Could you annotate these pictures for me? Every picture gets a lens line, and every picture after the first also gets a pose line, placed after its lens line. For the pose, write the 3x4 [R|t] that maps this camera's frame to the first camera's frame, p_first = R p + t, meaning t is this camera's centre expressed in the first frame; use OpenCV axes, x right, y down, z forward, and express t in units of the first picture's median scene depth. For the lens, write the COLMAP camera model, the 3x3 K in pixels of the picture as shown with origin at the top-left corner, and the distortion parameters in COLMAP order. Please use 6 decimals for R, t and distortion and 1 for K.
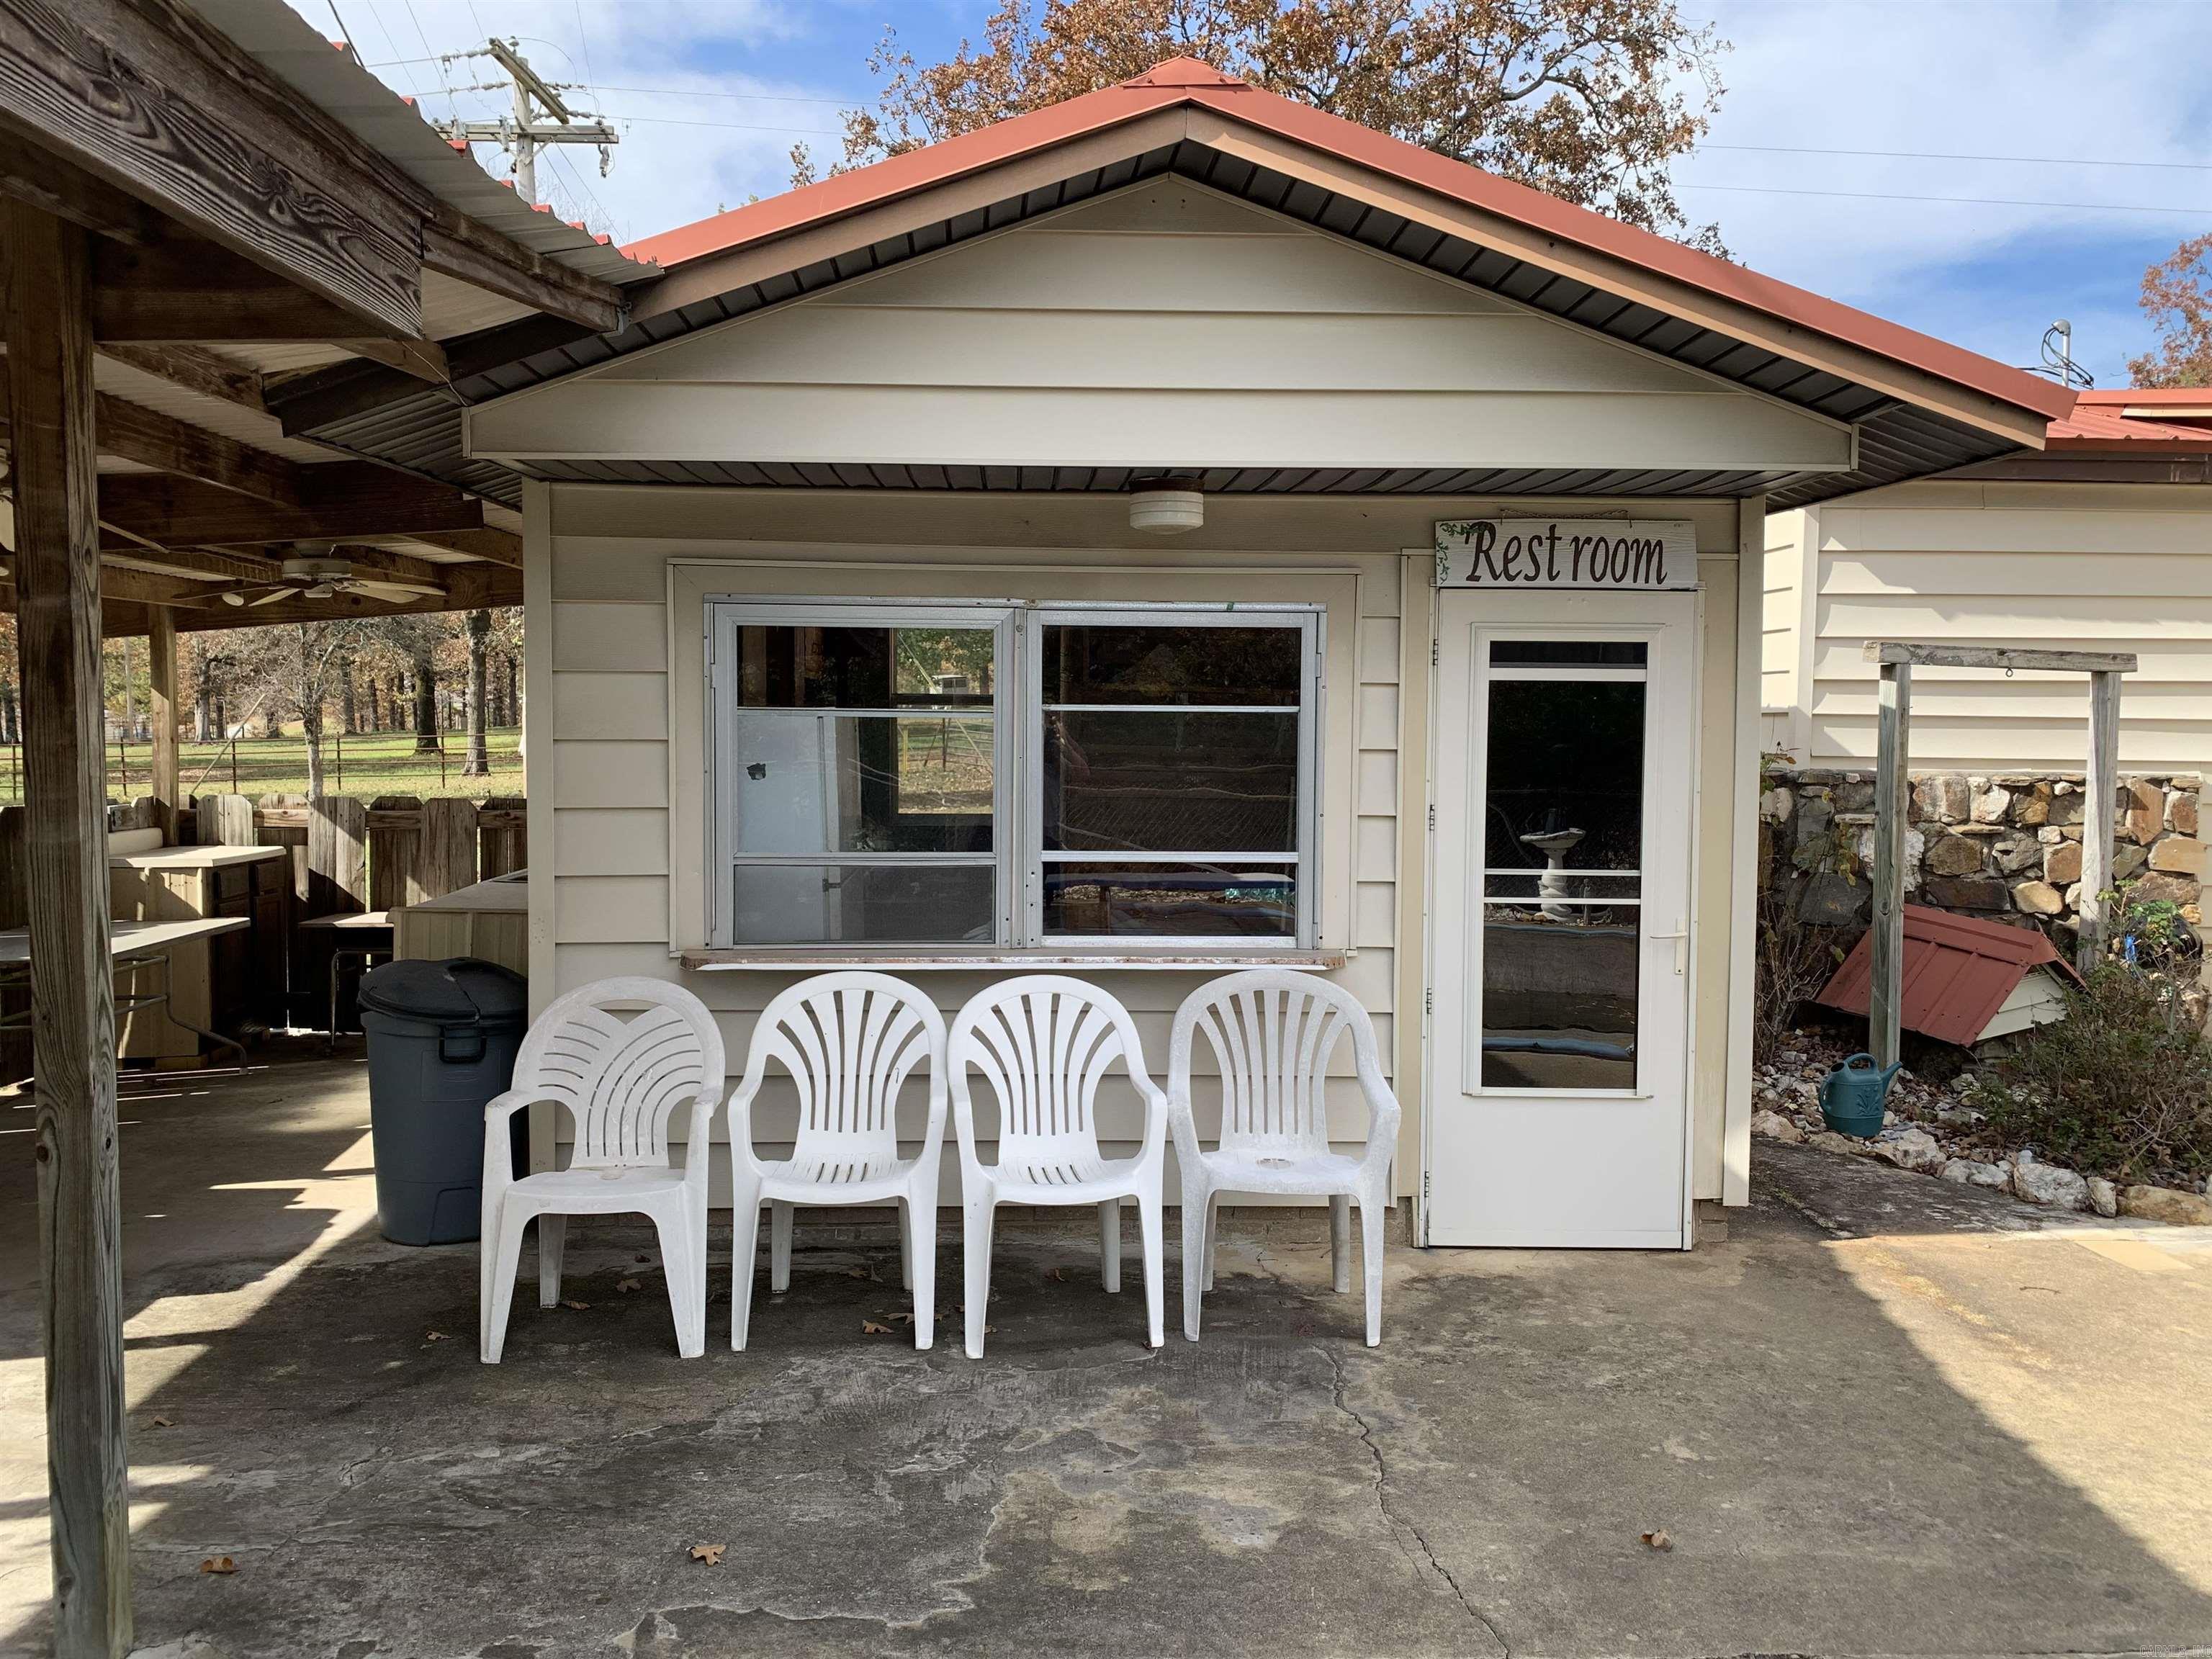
lens RADIAL K [[1672.9, 0, 1102.7], [0, 1672.9, 820.9], [0, 0, 1]] dist [0.008888, -0.024945]
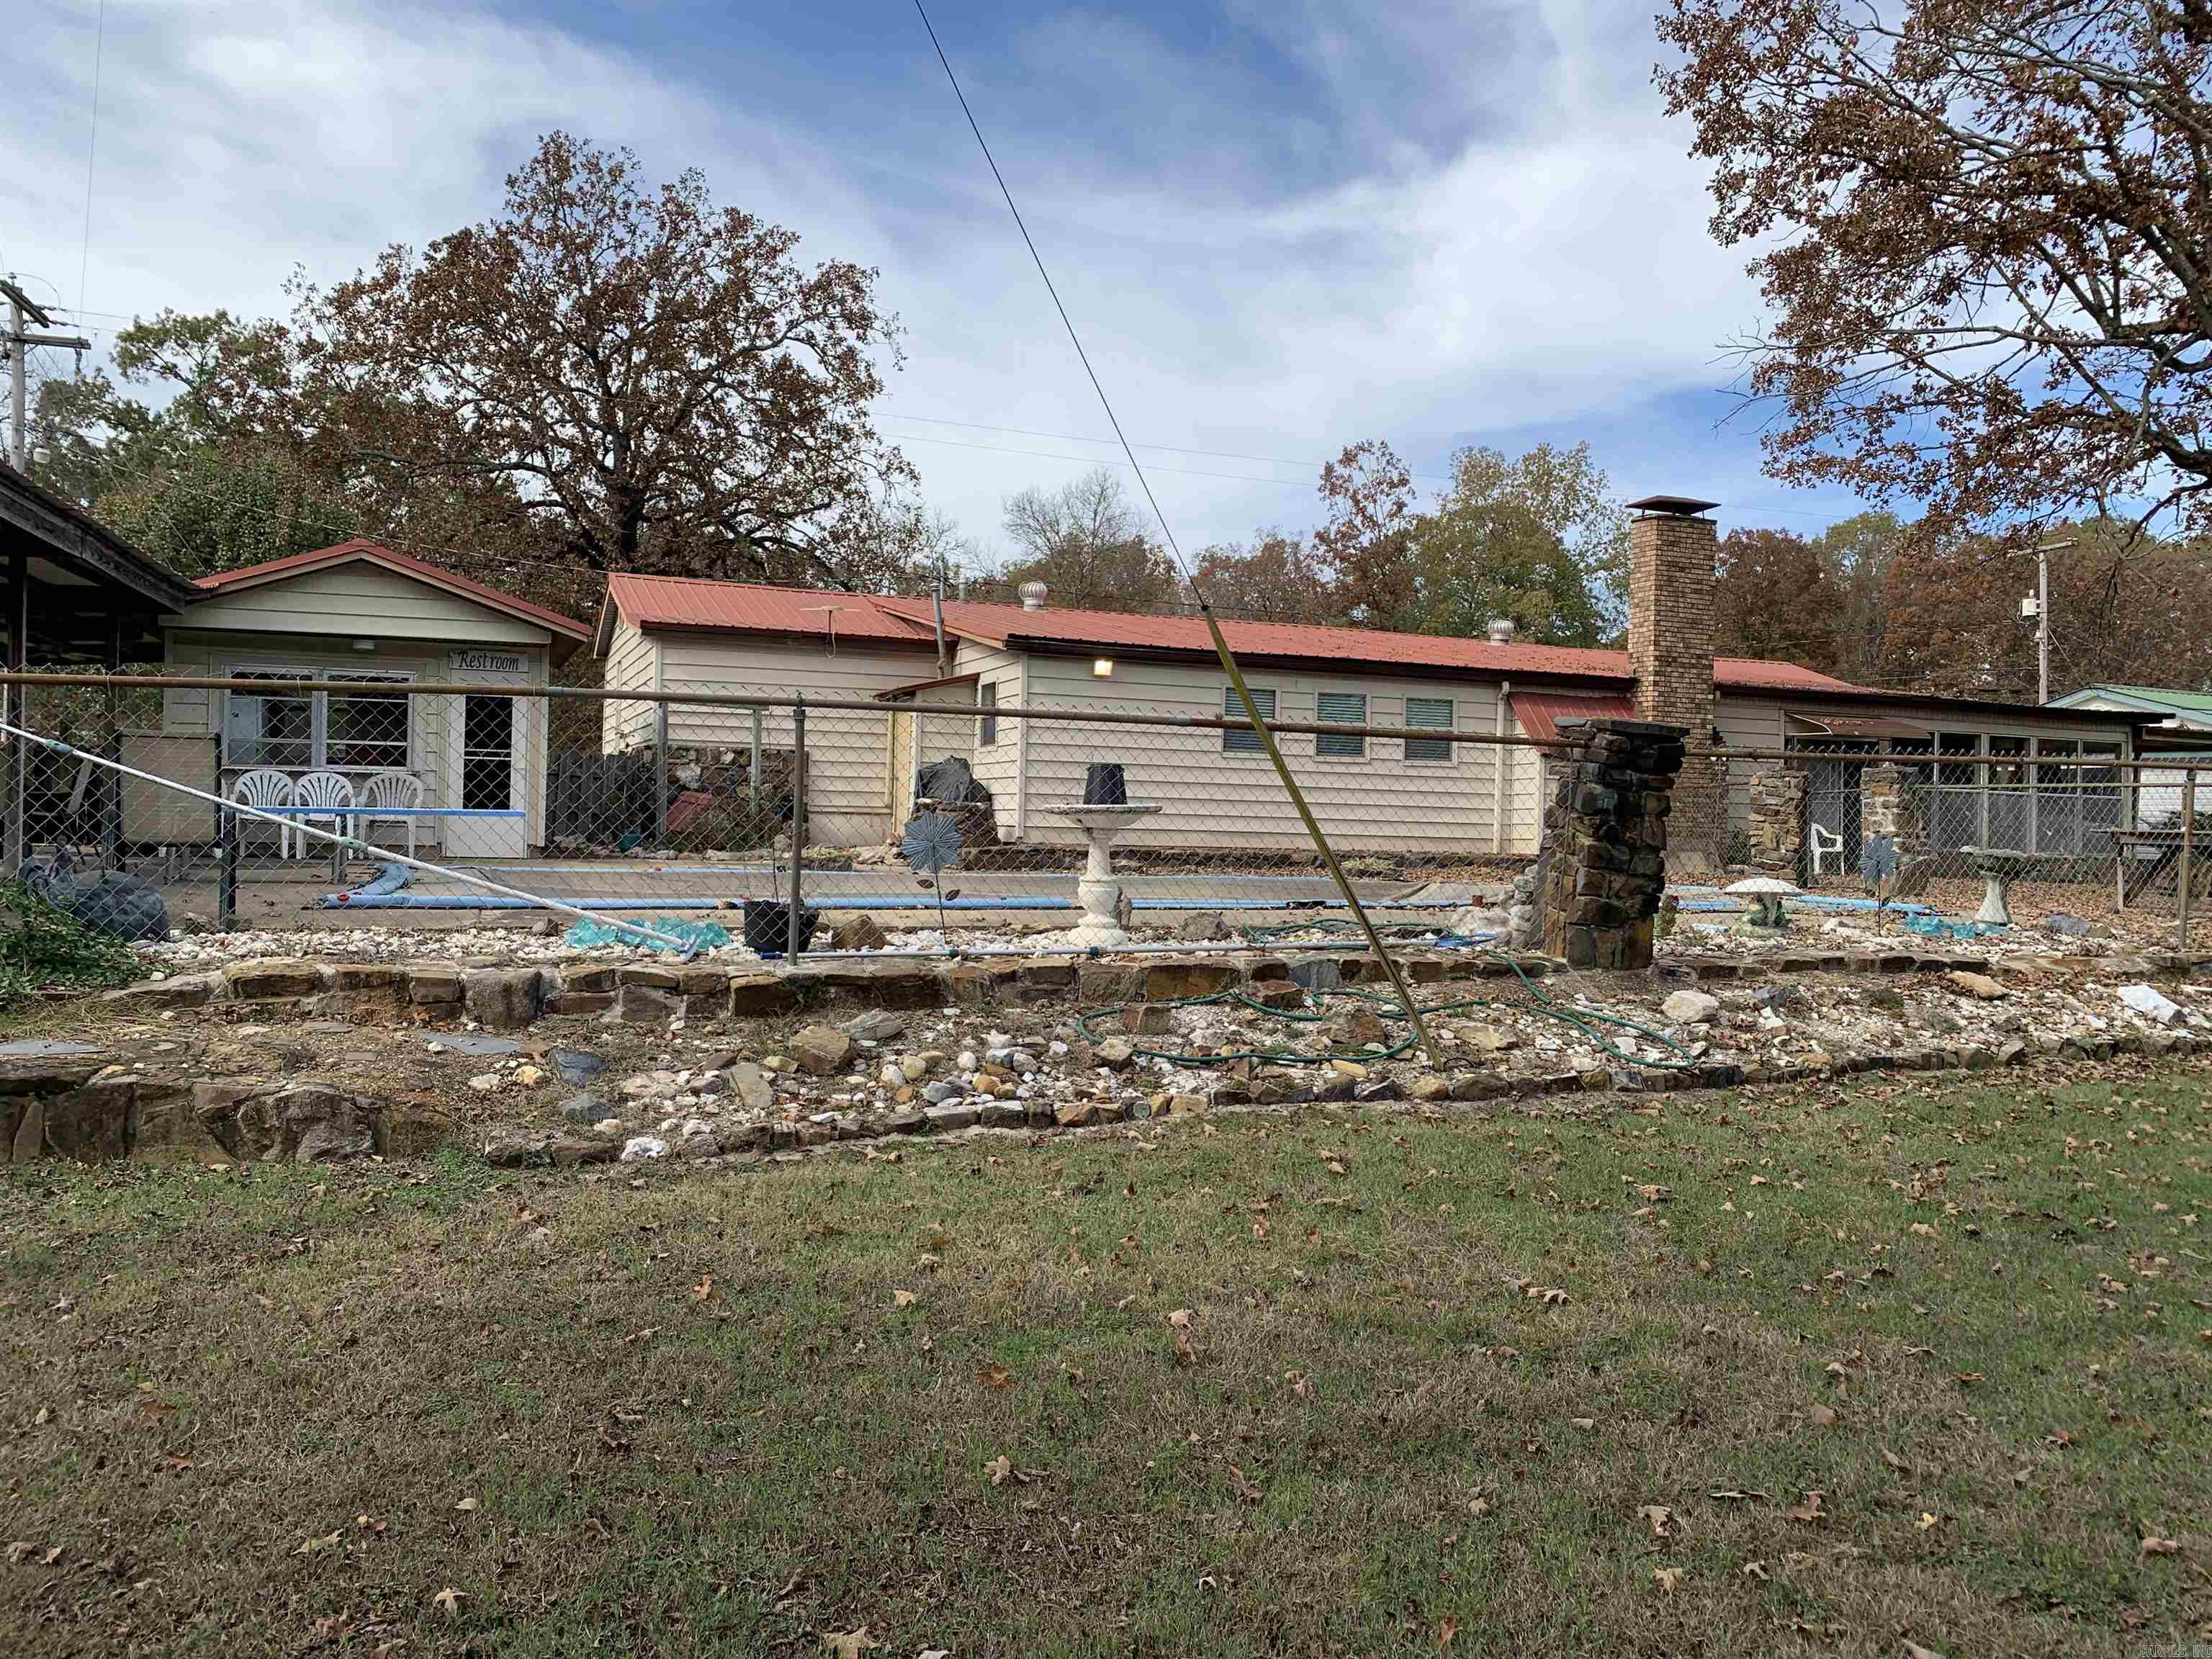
lens RADIAL K [[1672.9, 0, 1099.5], [0, 1672.9, 838.7], [0, 0, 1]] dist [0.008888, -0.024945]
pose [[0.950141, 0.006445, 0.311753, 0.173391], [0.007461, 0.999030, -0.043393, 0.164604], [-0.311731, 0.043555, 0.949172, -1.187855]]
